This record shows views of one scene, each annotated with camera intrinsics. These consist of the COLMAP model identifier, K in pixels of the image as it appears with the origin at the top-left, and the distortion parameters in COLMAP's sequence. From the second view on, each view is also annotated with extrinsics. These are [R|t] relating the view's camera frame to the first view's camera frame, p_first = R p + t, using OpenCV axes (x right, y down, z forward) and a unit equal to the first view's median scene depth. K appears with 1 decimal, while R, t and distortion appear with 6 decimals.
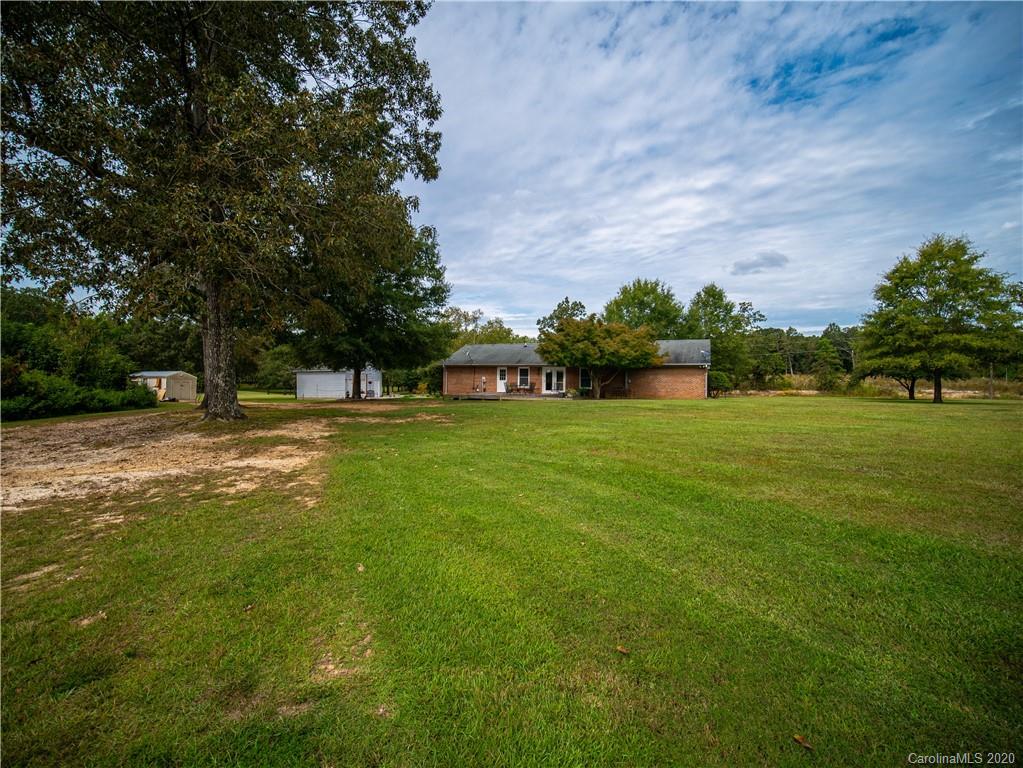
lens RADIAL K [[448.5, 0, 505.3], [0, 448.5, 376.2], [0, 0, 1]] dist [-0.017854, -0.000105]
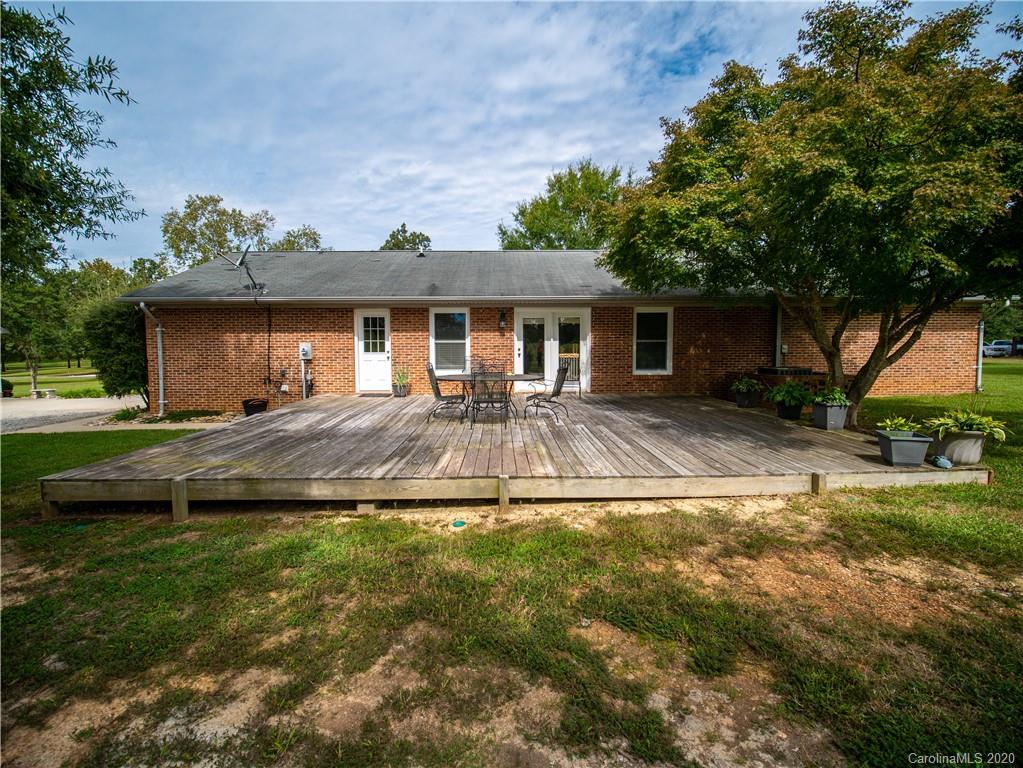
lens RADIAL K [[448.5, 0, 505.3], [0, 448.5, 376.2], [0, 0, 1]] dist [-0.017854, -0.000105]
pose [[0.908596, -0.049003, 0.414792, -0.051172], [0.012119, 0.995769, 0.091092, -0.001543], [-0.417501, -0.077739, 0.905345, 0.705487]]
